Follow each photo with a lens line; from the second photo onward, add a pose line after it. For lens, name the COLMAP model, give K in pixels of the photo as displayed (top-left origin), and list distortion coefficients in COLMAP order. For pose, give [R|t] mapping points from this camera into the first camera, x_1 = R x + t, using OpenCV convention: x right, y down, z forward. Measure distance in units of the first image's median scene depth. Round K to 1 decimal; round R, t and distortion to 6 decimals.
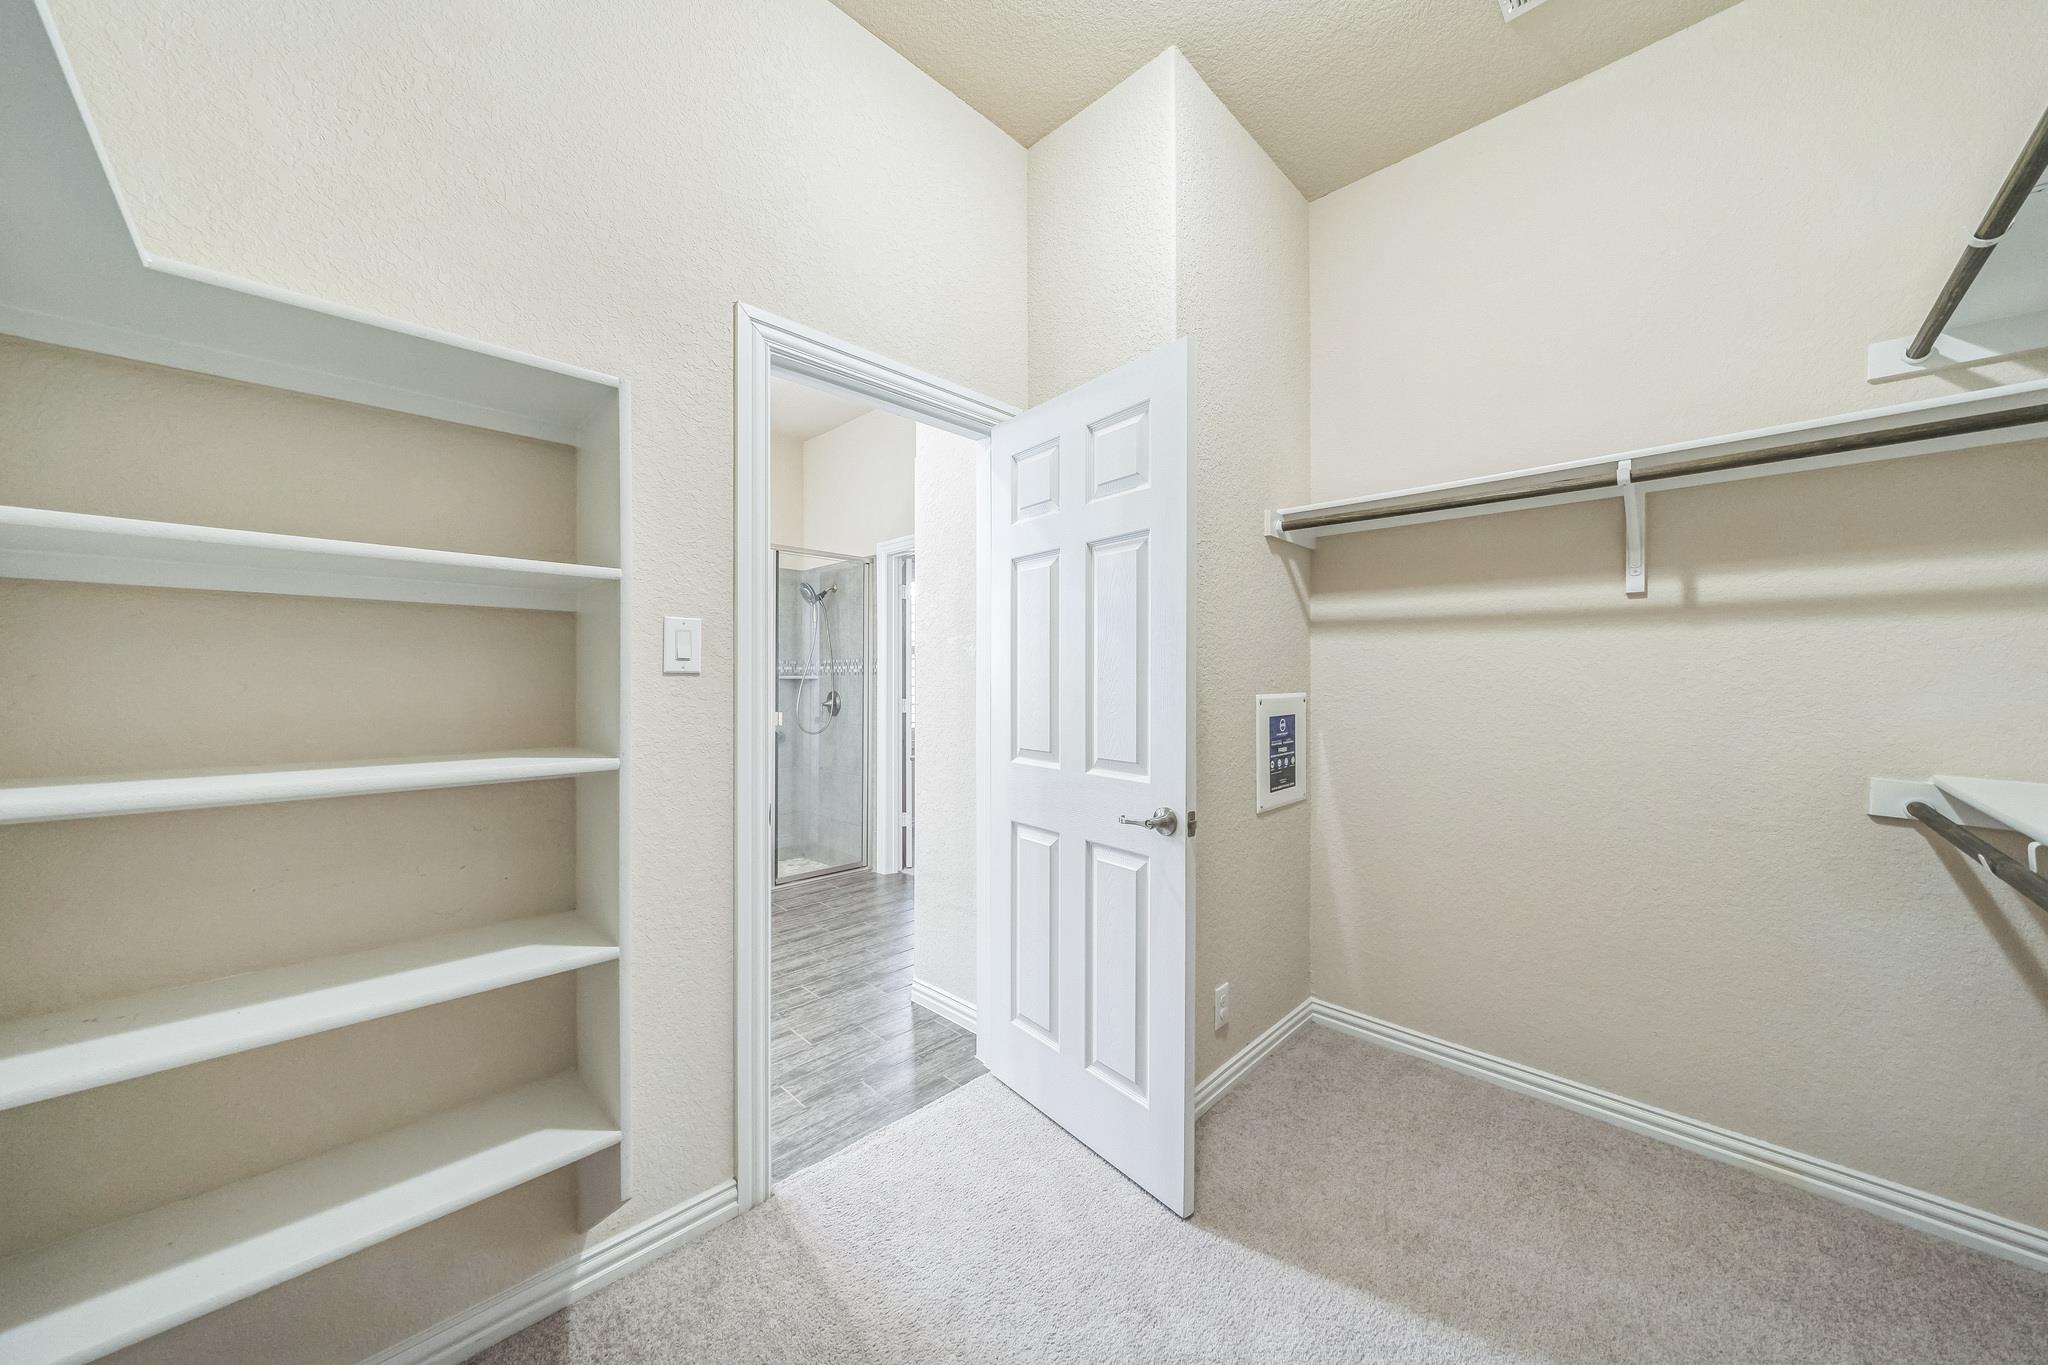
lens RADIAL K [[715.2, 0, 1023.0], [0, 715.2, 683.1], [0, 0, 1]] dist [-0.001612, 0.000554]
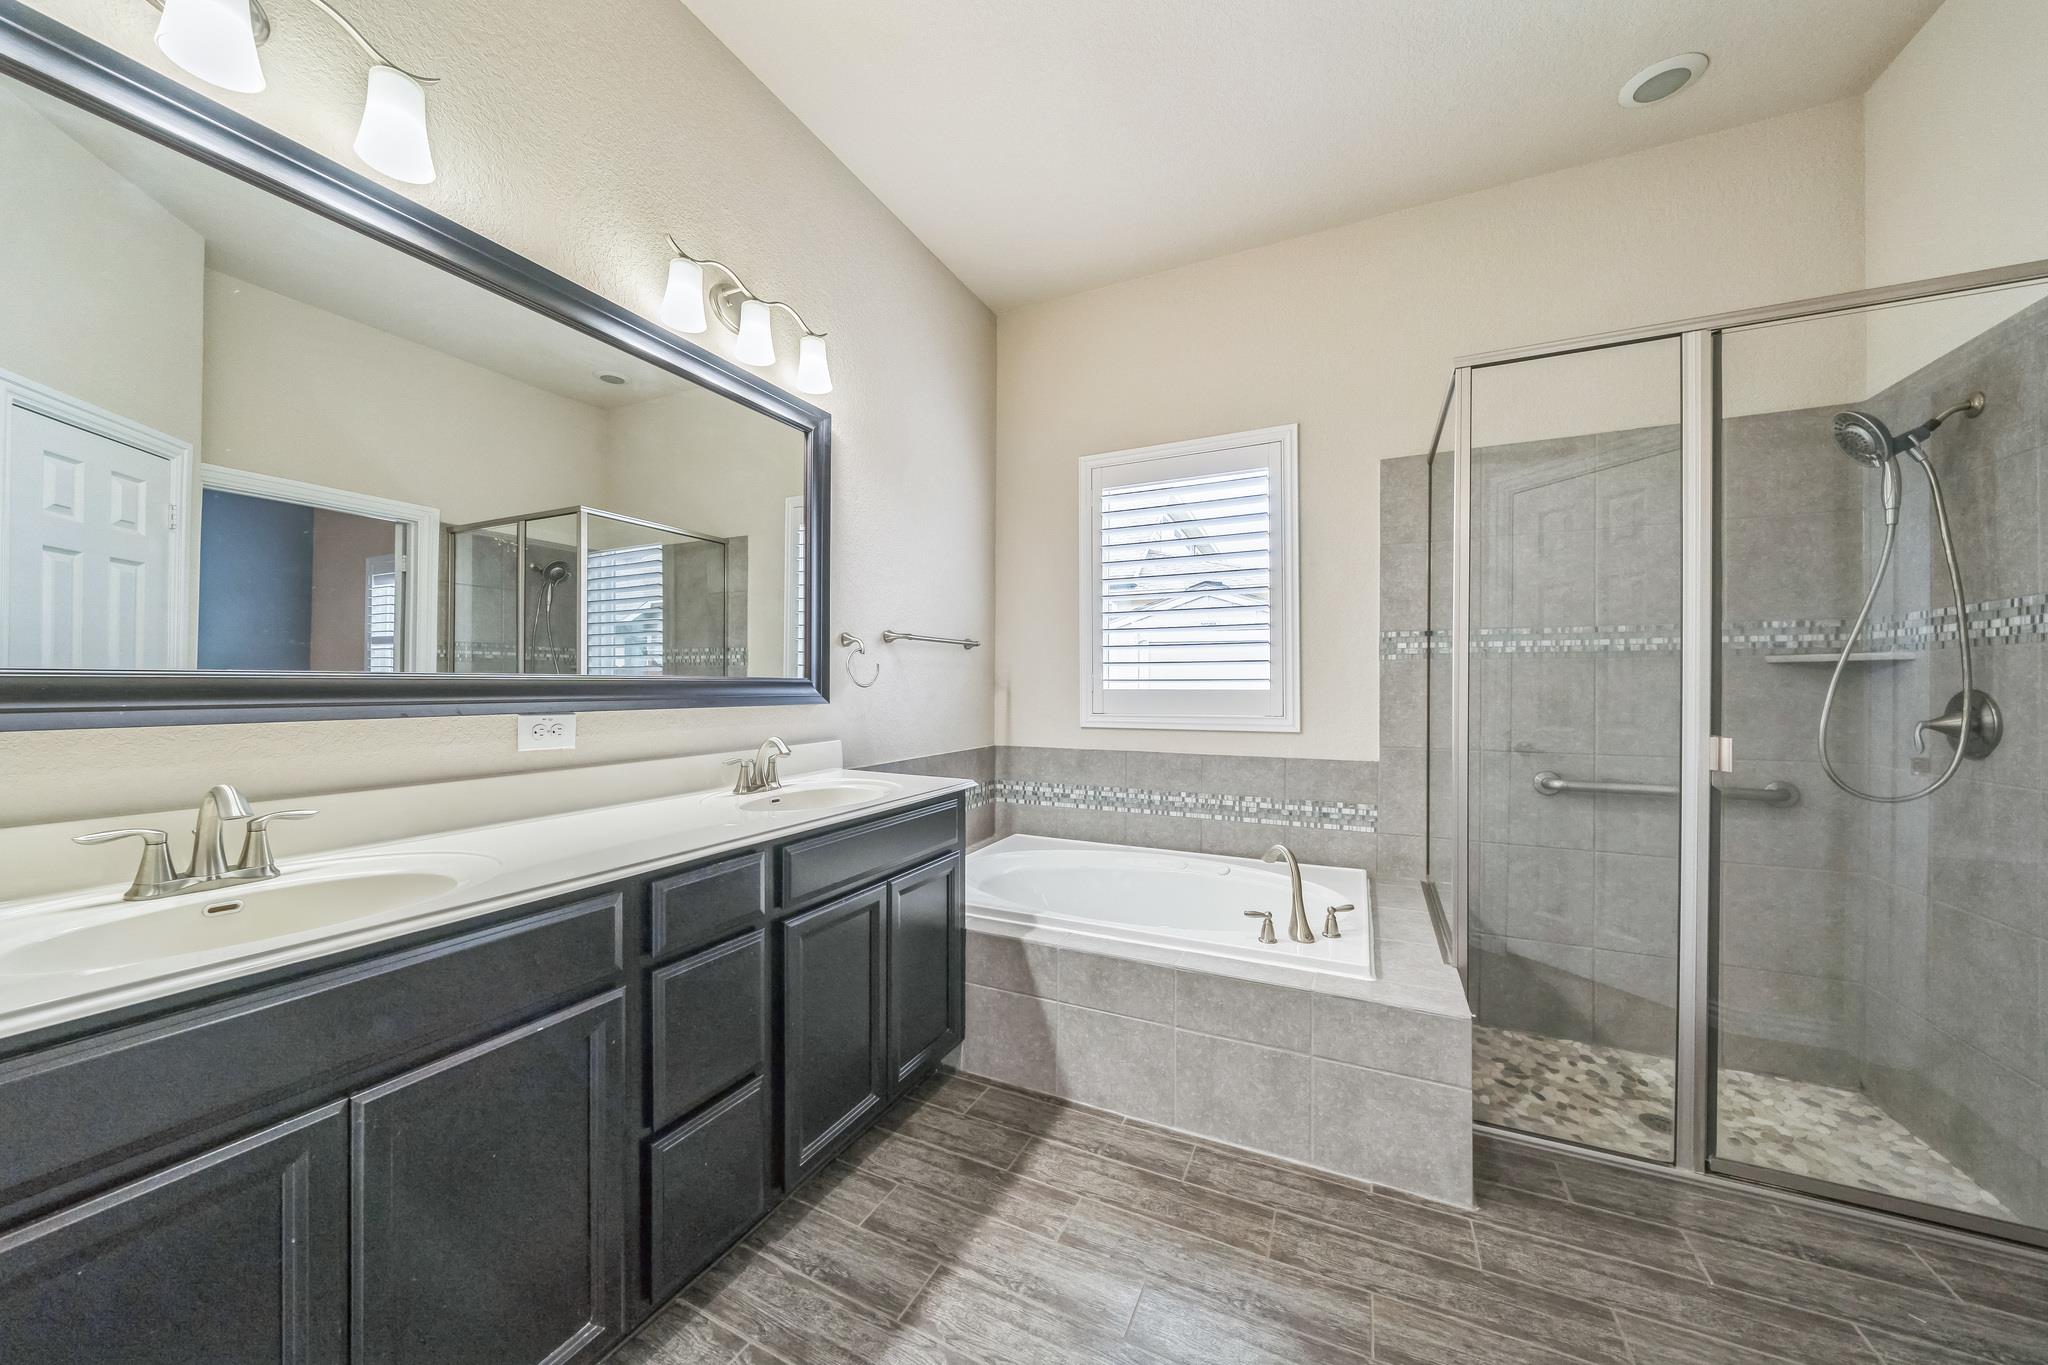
lens RADIAL K [[715.2, 0, 1028.6], [0, 715.2, 681.7], [0, 0, 1]] dist [-0.001612, 0.000554]
pose [[0.319907, -0.004113, -0.947440, -0.075506], [-0.005353, 0.999967, -0.006149, 0.012103], [0.947434, 0.007039, 0.319874, 0.433889]]
